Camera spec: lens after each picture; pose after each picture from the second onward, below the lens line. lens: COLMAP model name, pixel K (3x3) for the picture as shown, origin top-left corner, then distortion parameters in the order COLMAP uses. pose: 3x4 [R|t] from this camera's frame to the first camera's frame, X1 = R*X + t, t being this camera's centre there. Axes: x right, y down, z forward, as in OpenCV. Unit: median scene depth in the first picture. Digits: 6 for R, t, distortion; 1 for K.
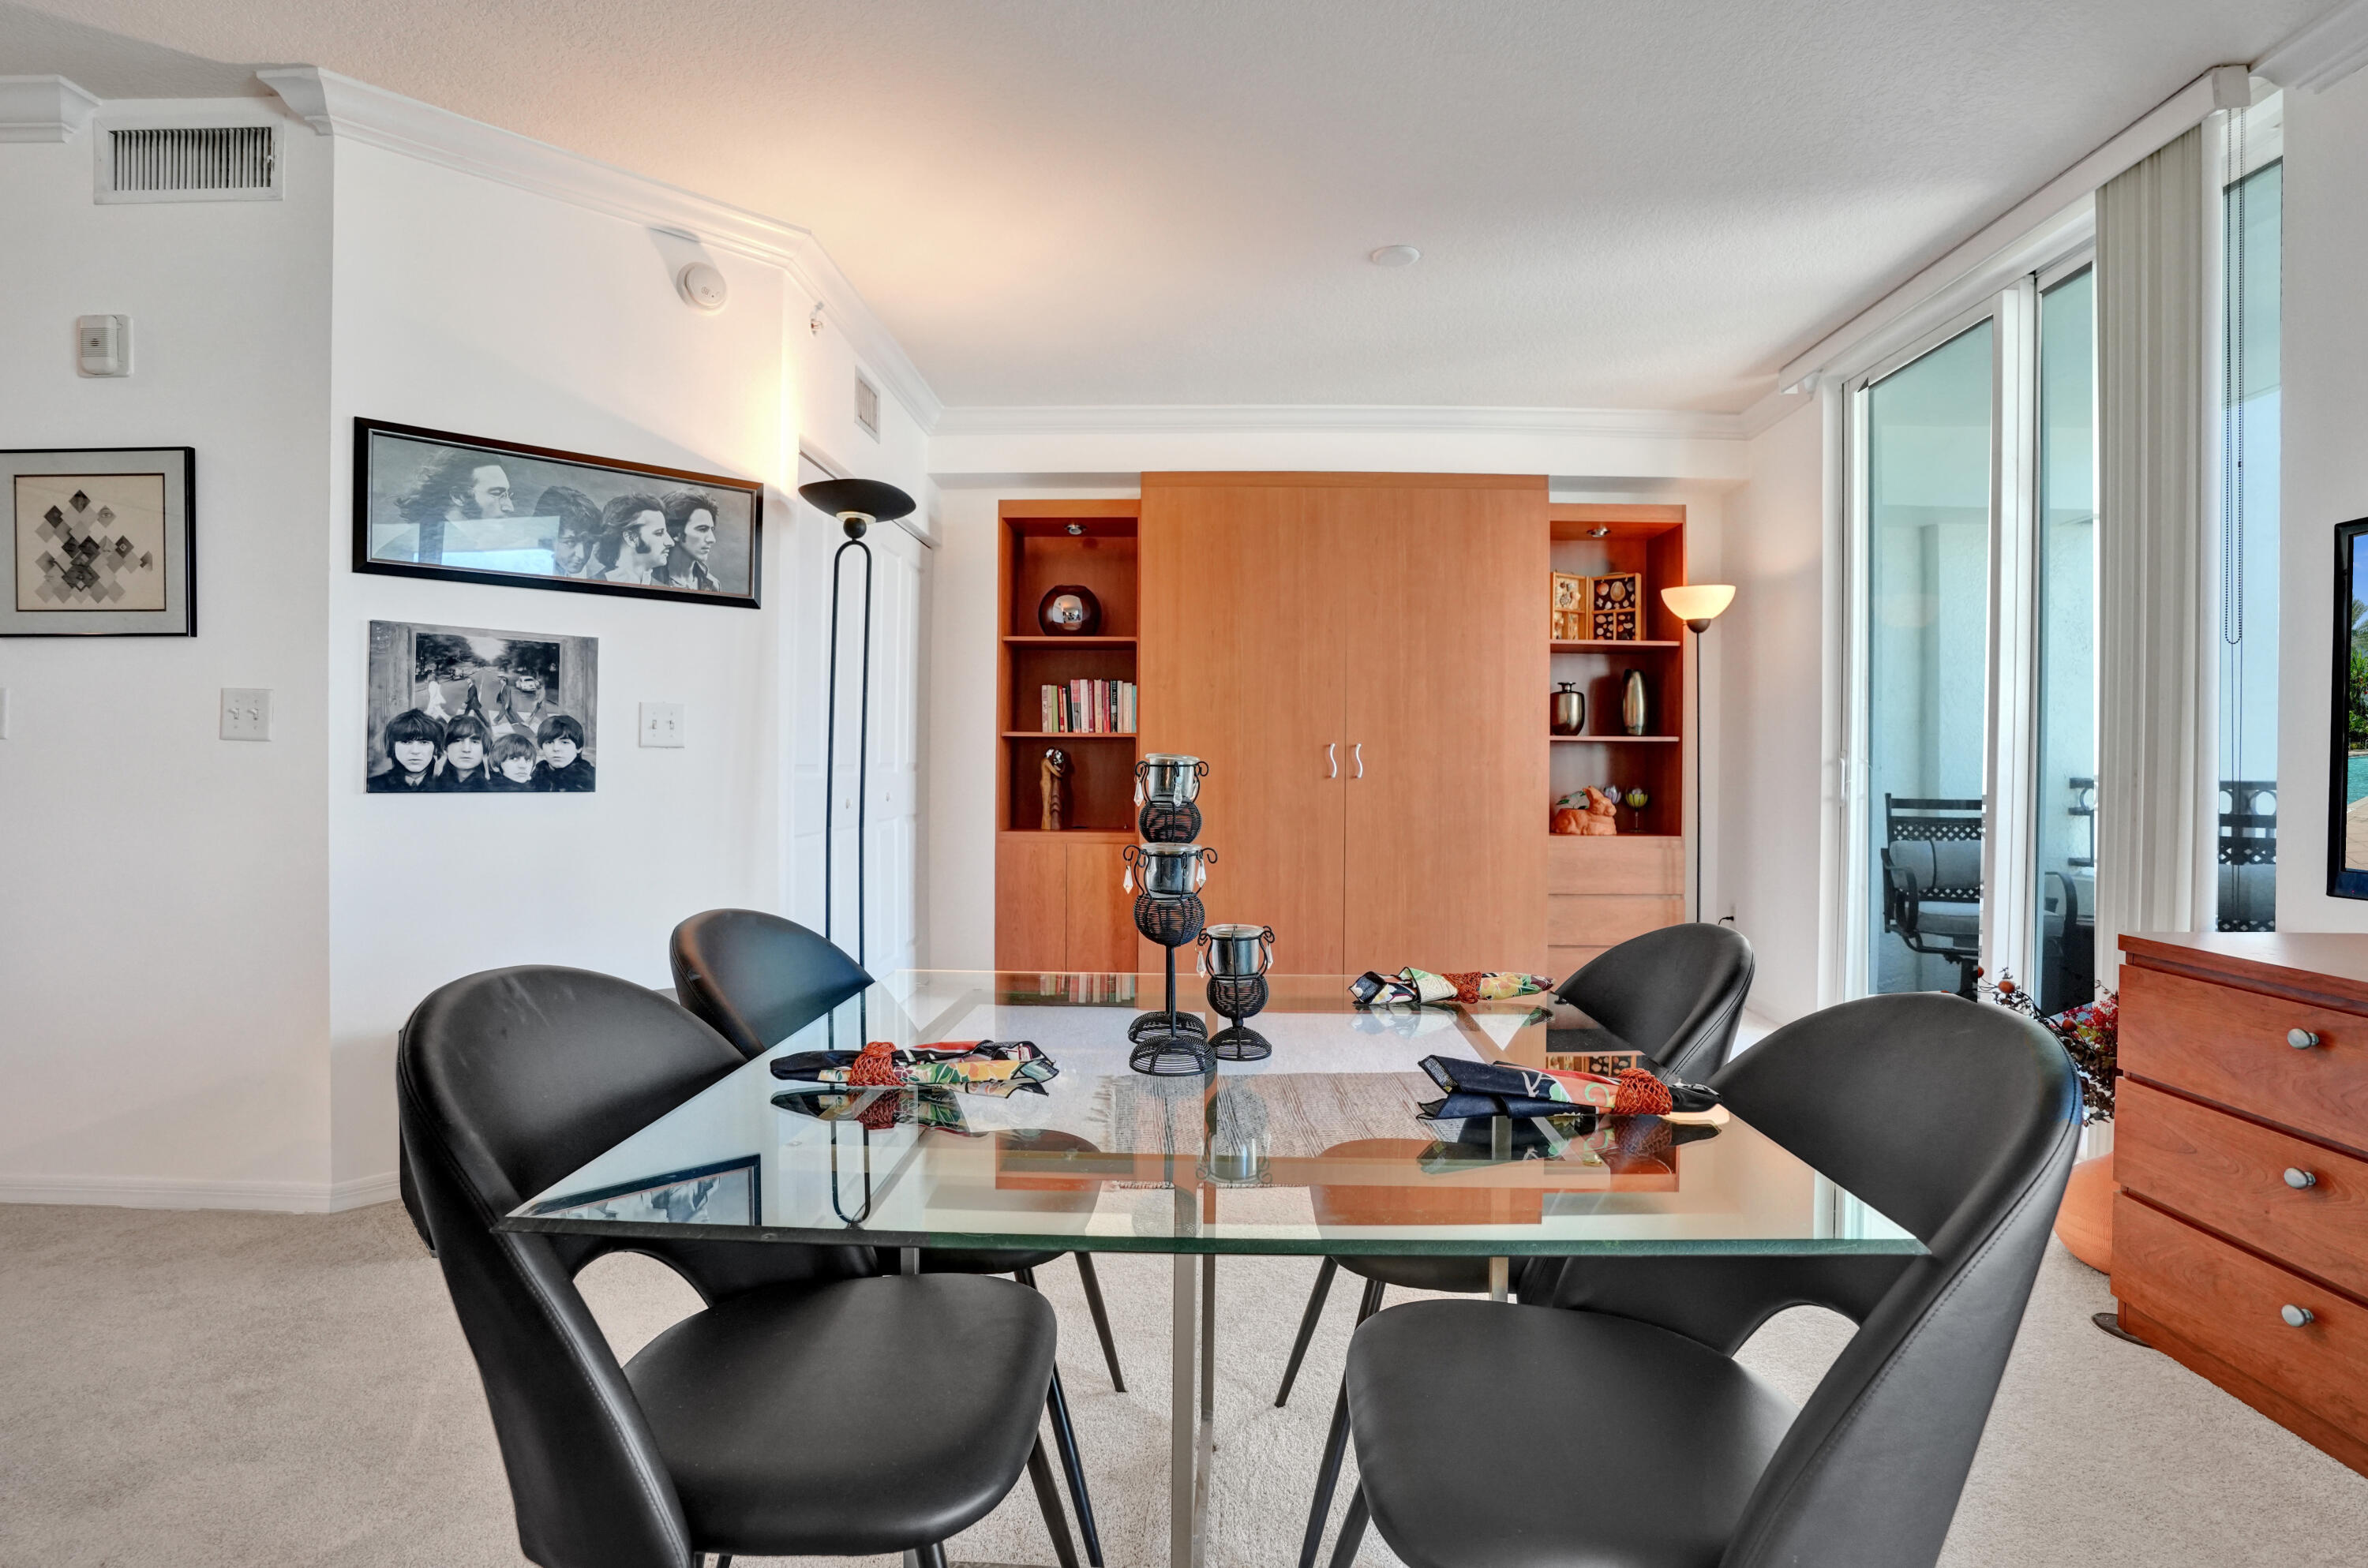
lens RADIAL K [[1111.1, 0, 1187.8], [0, 1111.1, 760.2], [0, 0, 1]] dist [-0.045611, 0.015976]
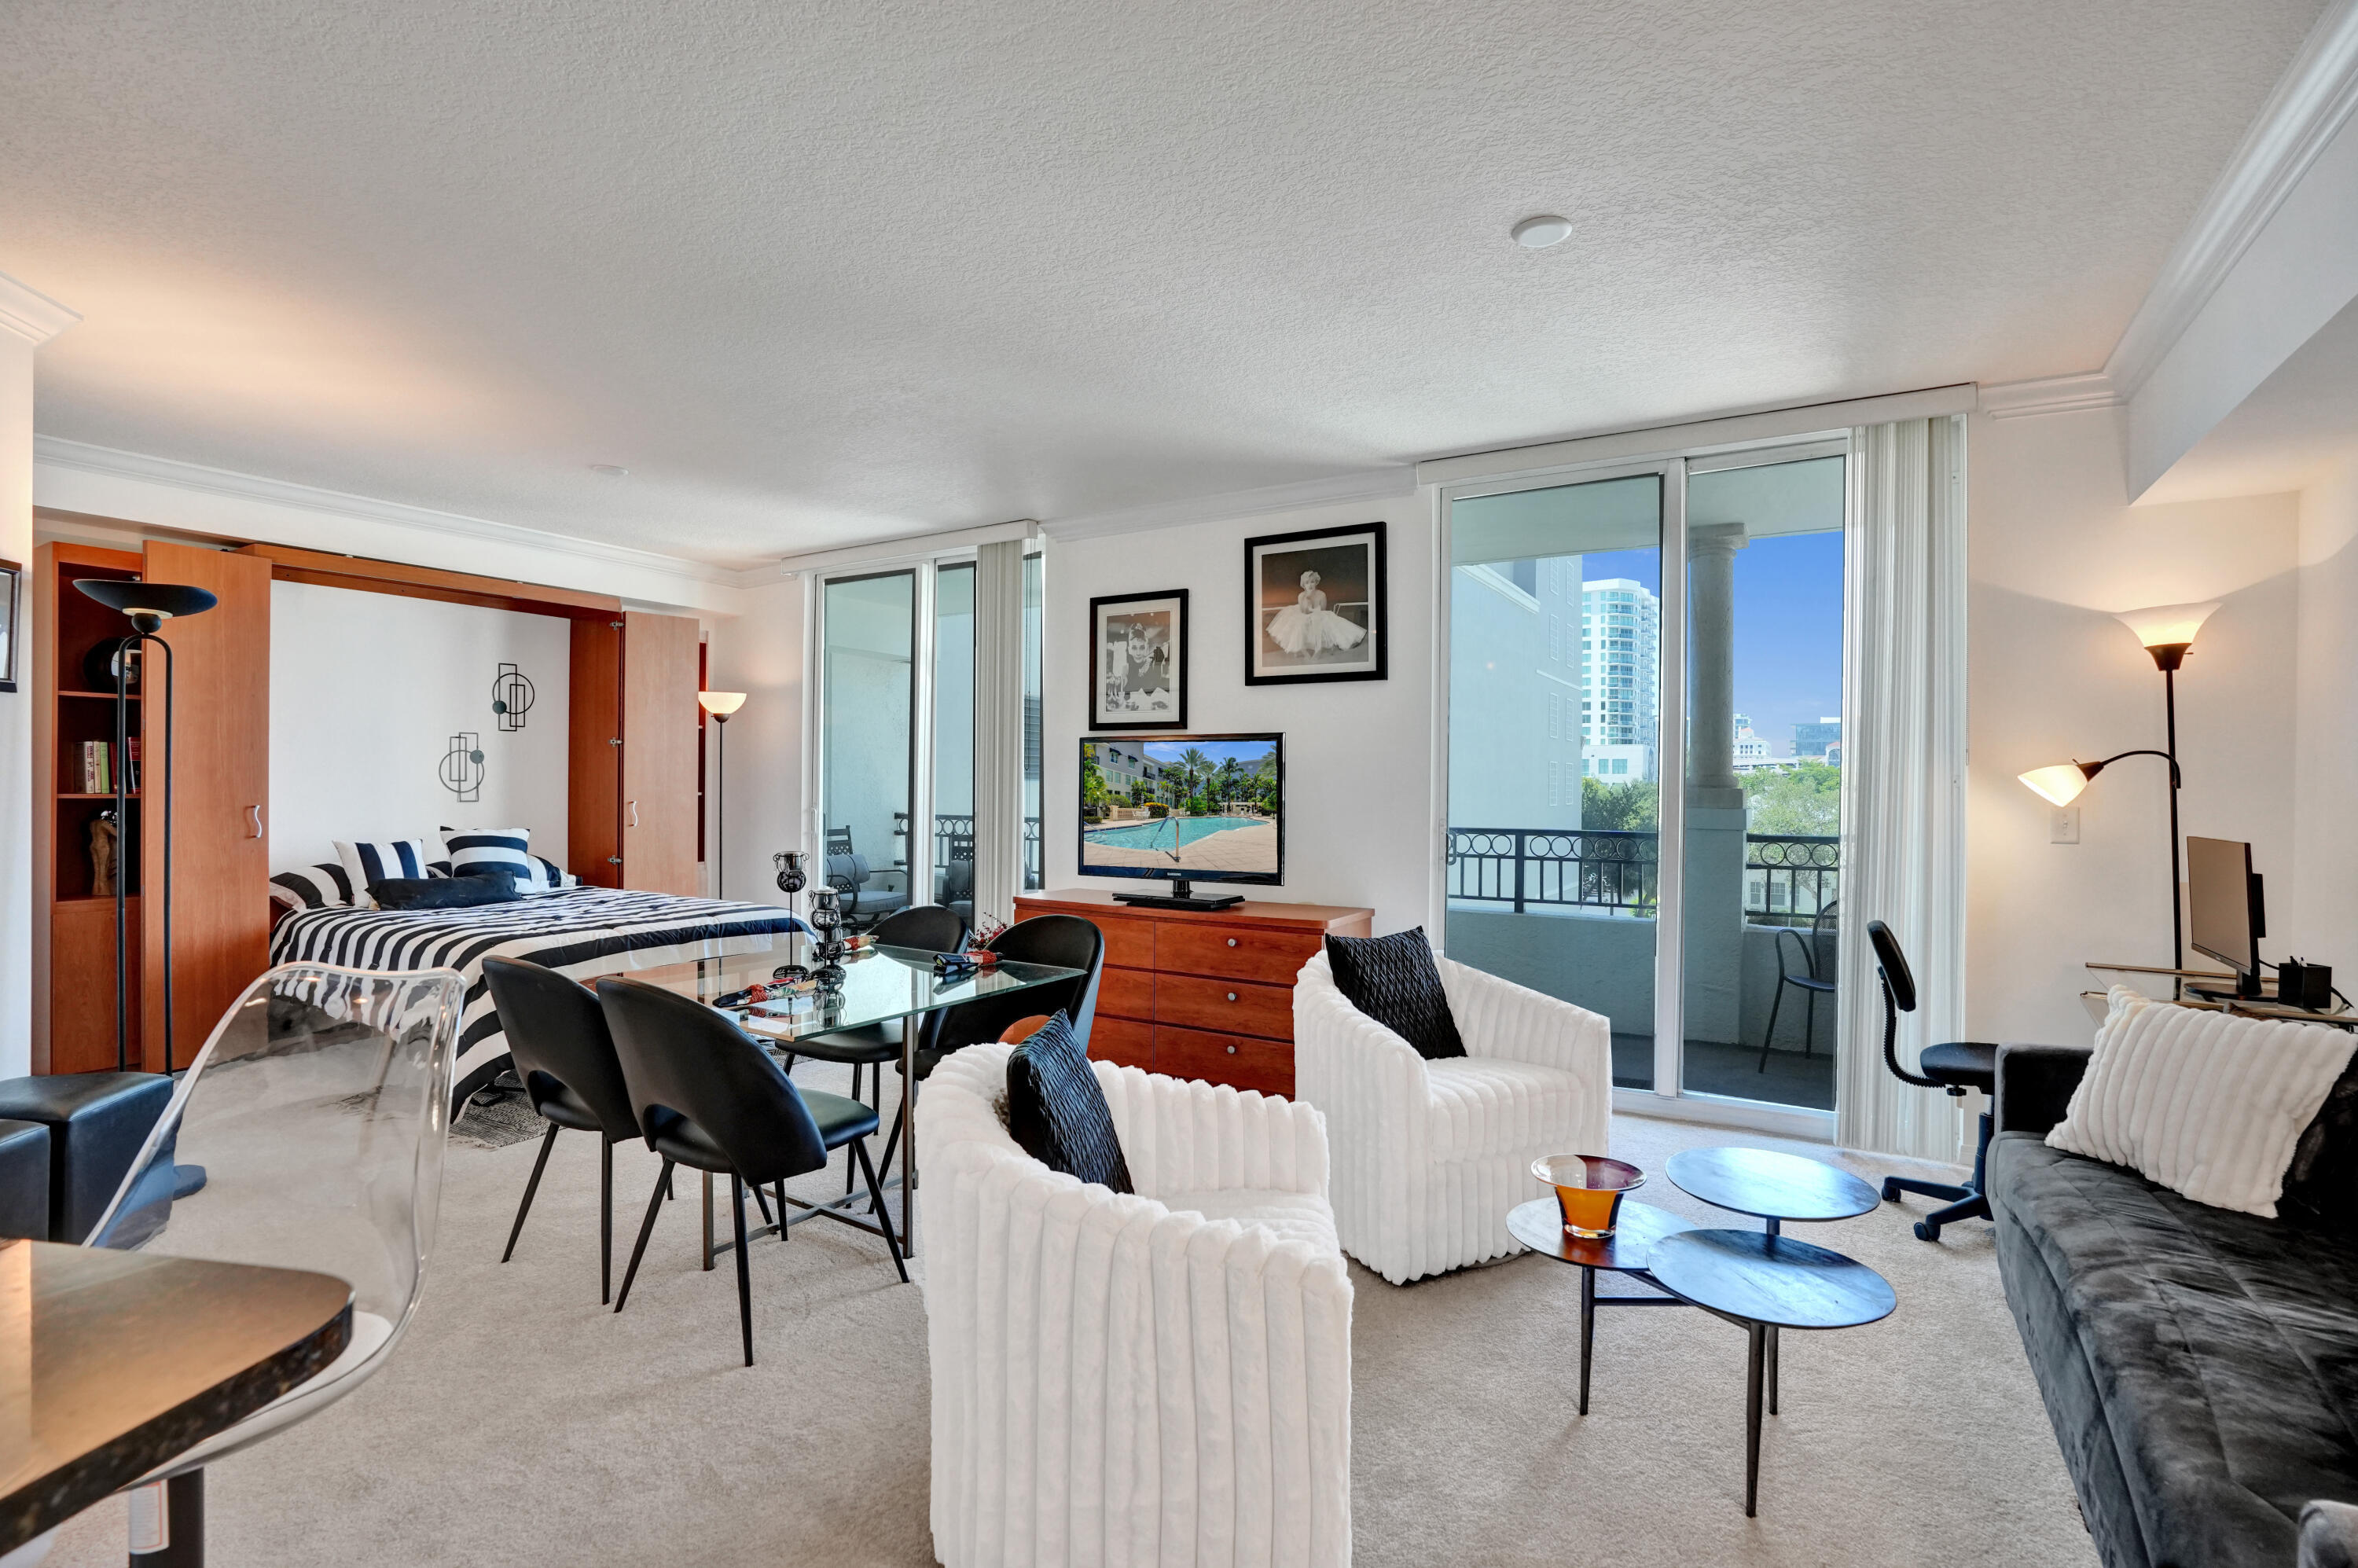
lens RADIAL K [[1106.5, 0, 1153.2], [0, 1106.5, 765.5], [0, 0, 1]] dist [-0.045611, 0.015976]
pose [[0.523494, 0.013775, 0.851918, -0.664545], [-0.005373, 0.999903, -0.012867, -0.064081], [-0.852013, 0.002158, 0.523517, -0.340254]]
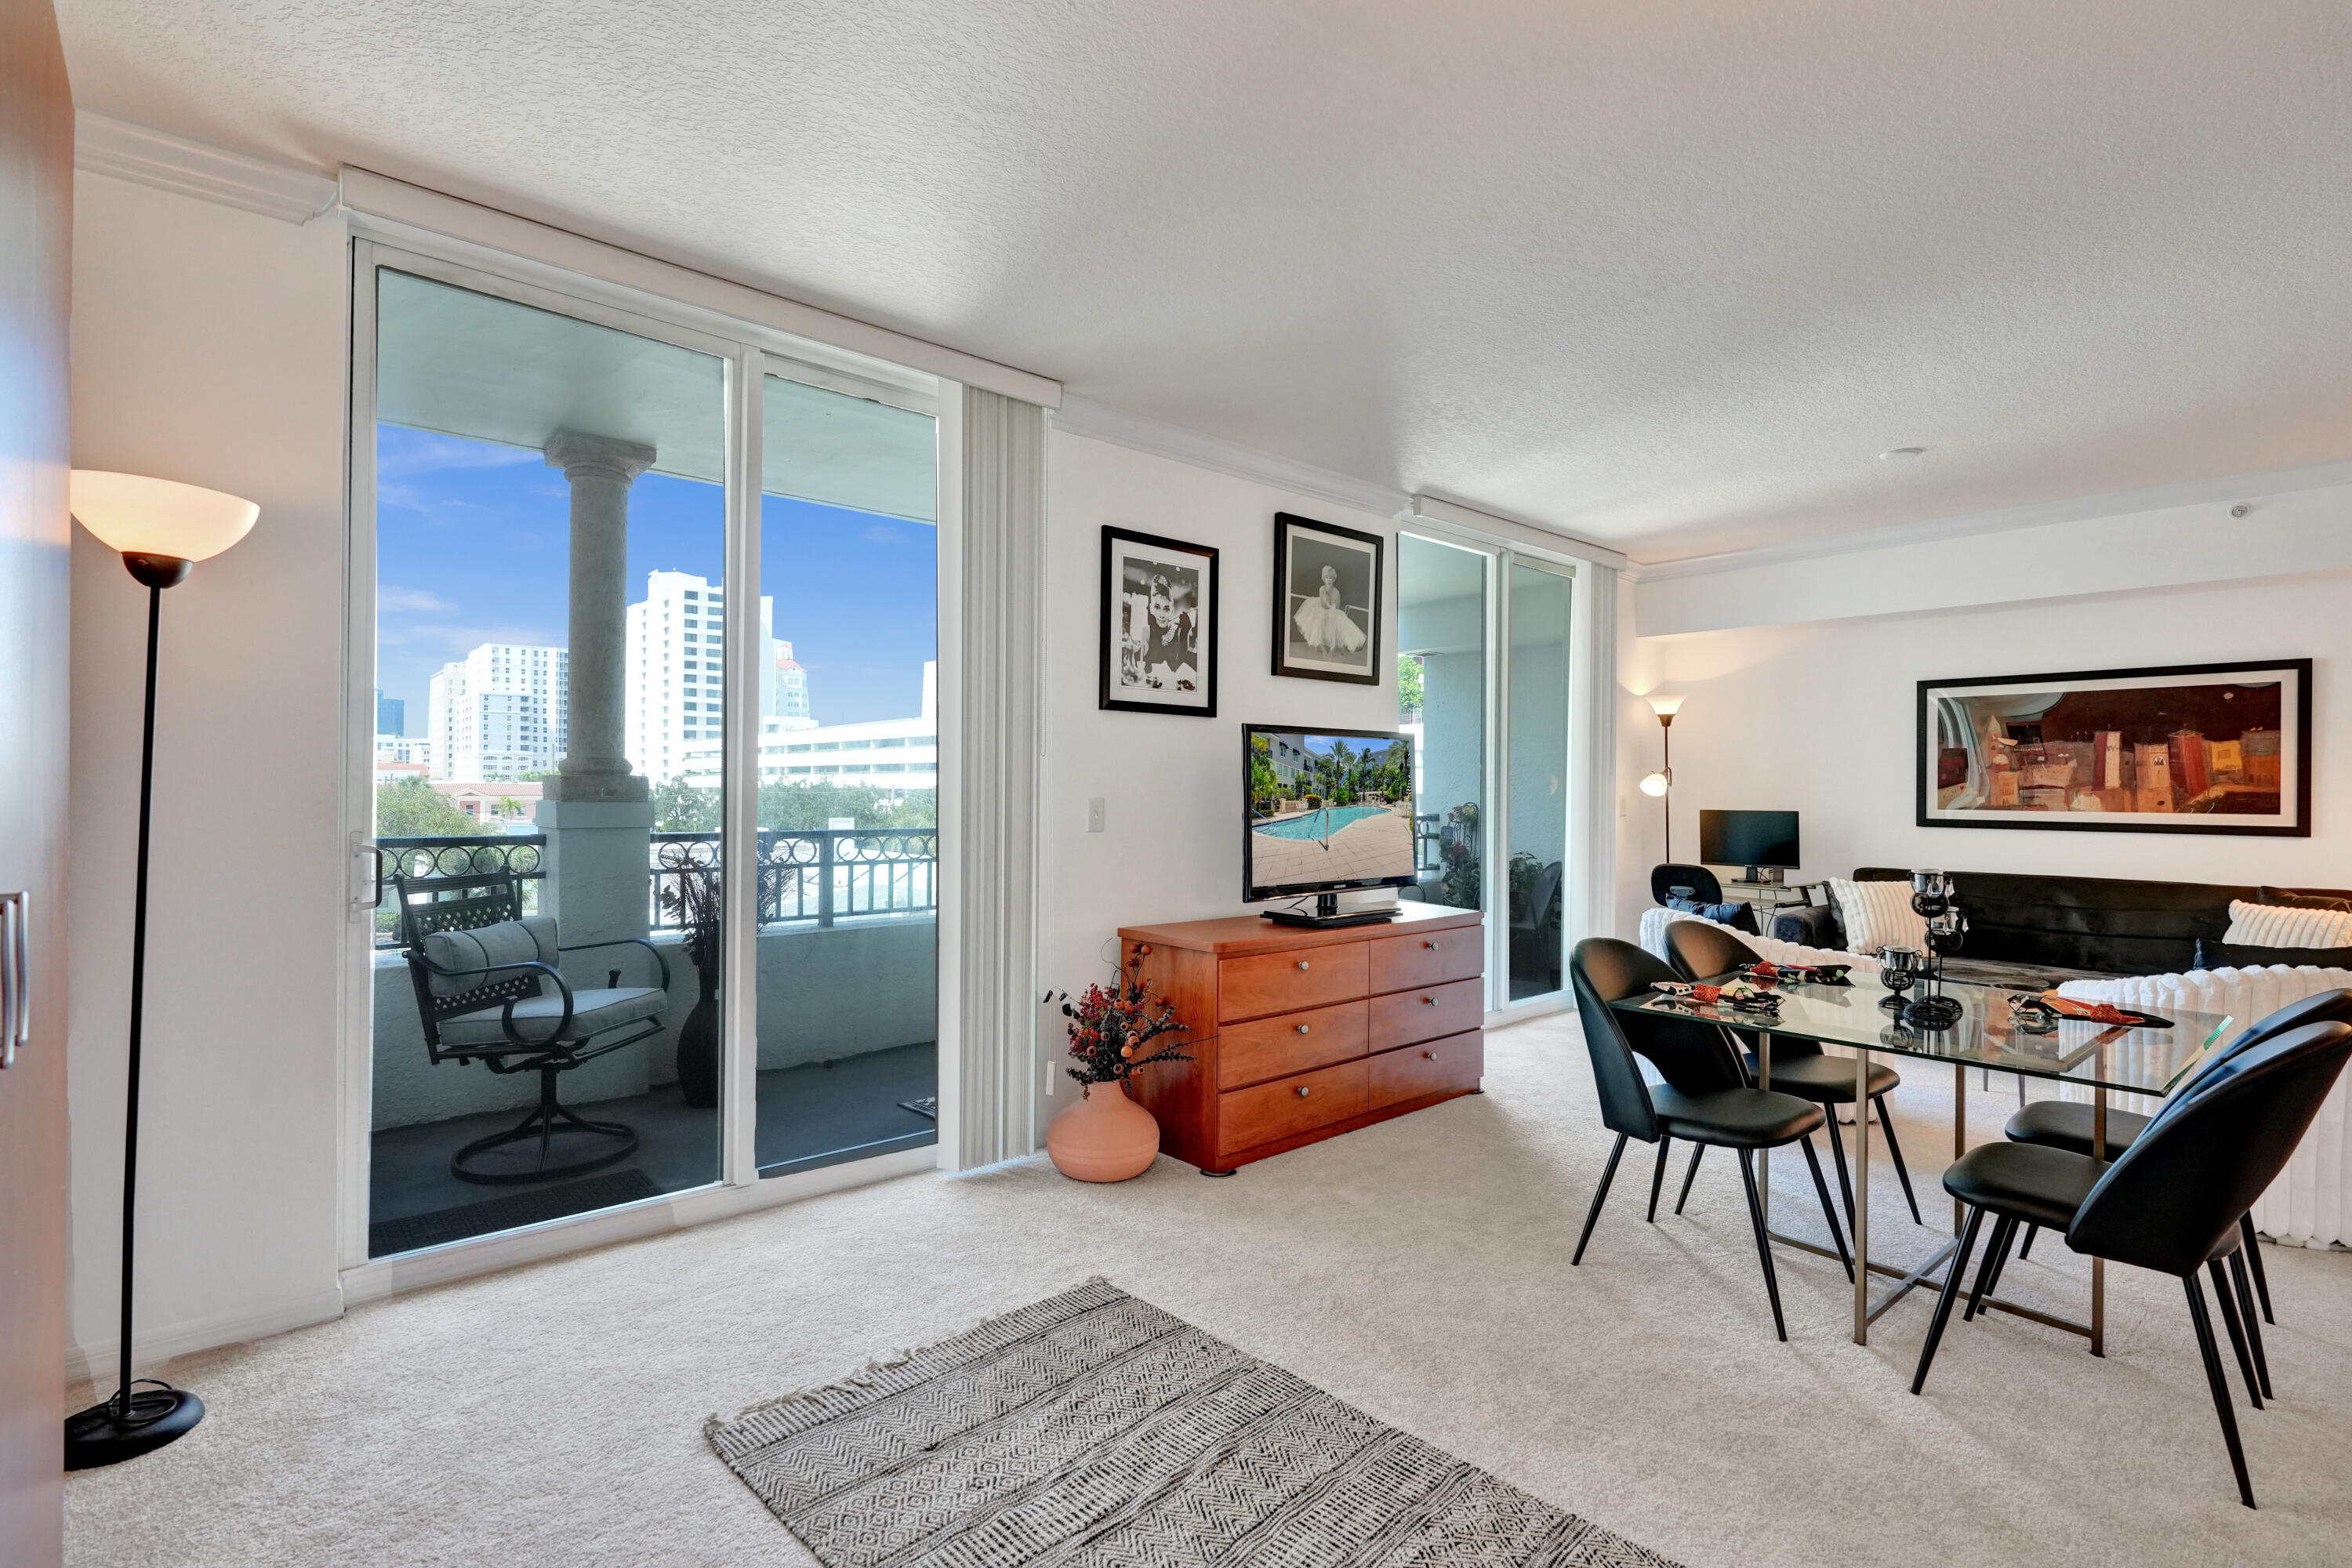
lens RADIAL K [[1103.7, 0, 1163.8], [0, 1103.7, 790.8], [0, 0, 1]] dist [-0.045611, 0.015976]
pose [[-0.669651, -0.016226, 0.742498, -0.222741], [-0.013858, 0.999860, 0.009352, -0.060536], [-0.742546, -0.004027, -0.669782, 1.410597]]
